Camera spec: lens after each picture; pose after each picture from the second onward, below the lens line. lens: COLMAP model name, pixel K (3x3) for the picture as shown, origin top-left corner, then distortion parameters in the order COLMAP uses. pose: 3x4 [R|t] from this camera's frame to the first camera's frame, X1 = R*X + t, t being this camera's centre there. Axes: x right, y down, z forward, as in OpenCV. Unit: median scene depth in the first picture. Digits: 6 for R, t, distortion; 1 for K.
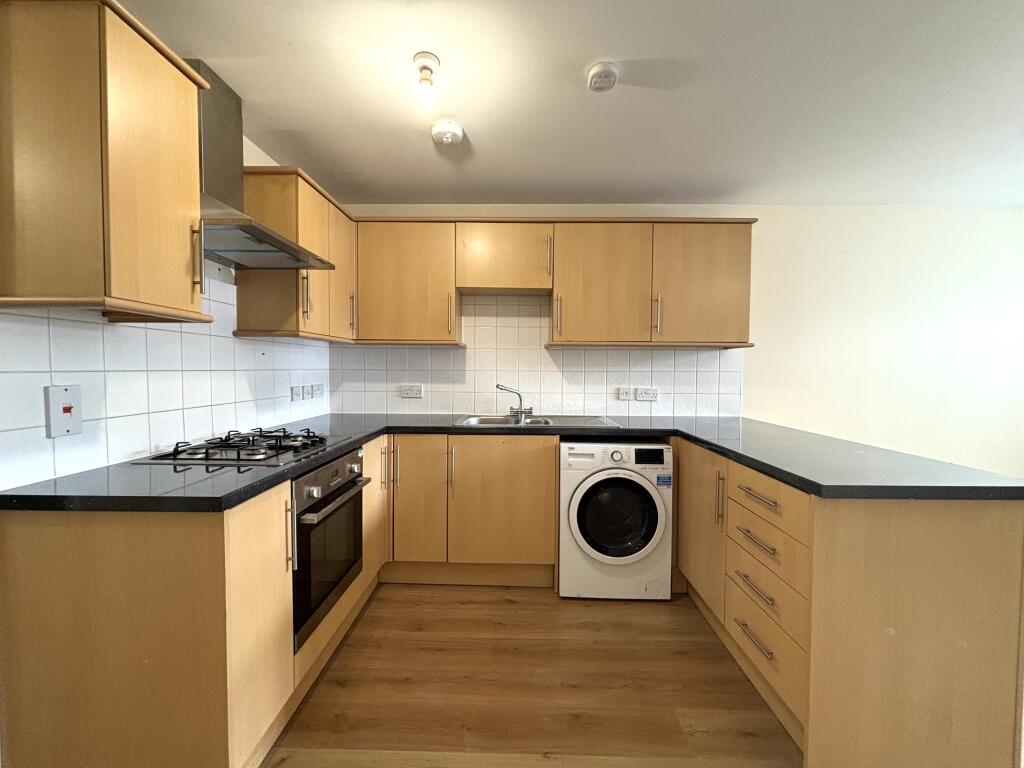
lens RADIAL K [[411.2, 0, 512.0], [0, 411.2, 384.0], [0, 0, 1]] dist [-0.013362, -0.000294]
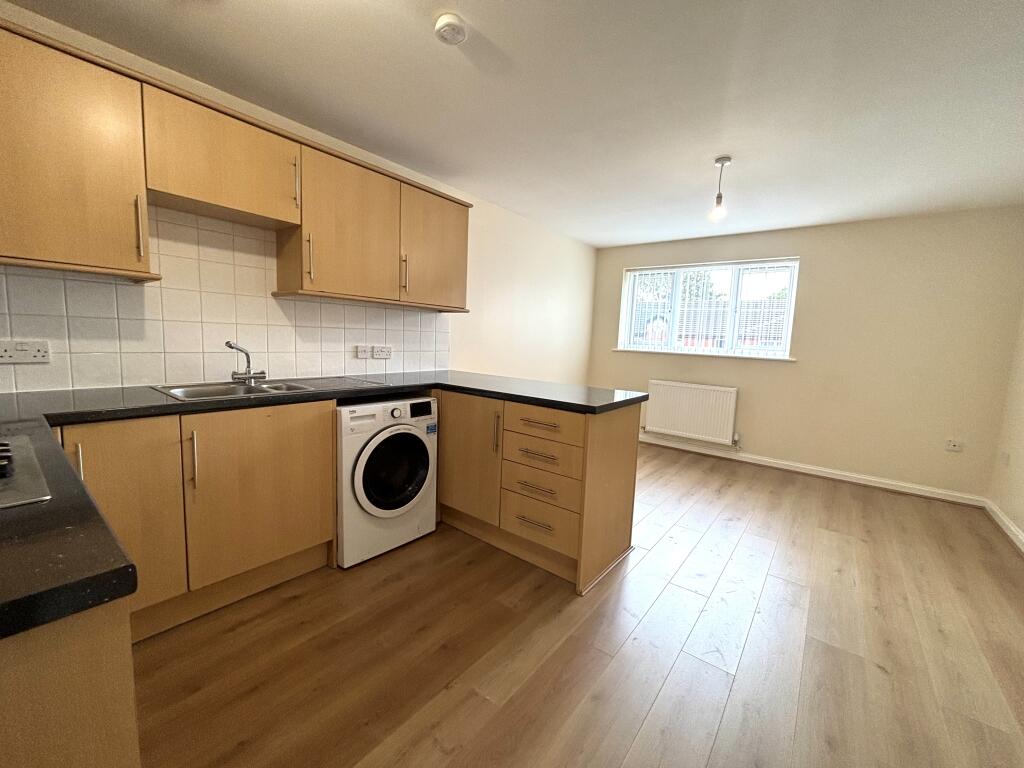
lens RADIAL K [[414.9, 0, 510.5], [0, 414.9, 385.4], [0, 0, 1]] dist [0.000387, -0.000085]
pose [[0.605555, -0.076256, 0.792142, -0.378233], [-0.006488, 0.994892, 0.100733, 0.001704], [-0.795777, -0.066139, 0.601967, 0.153225]]
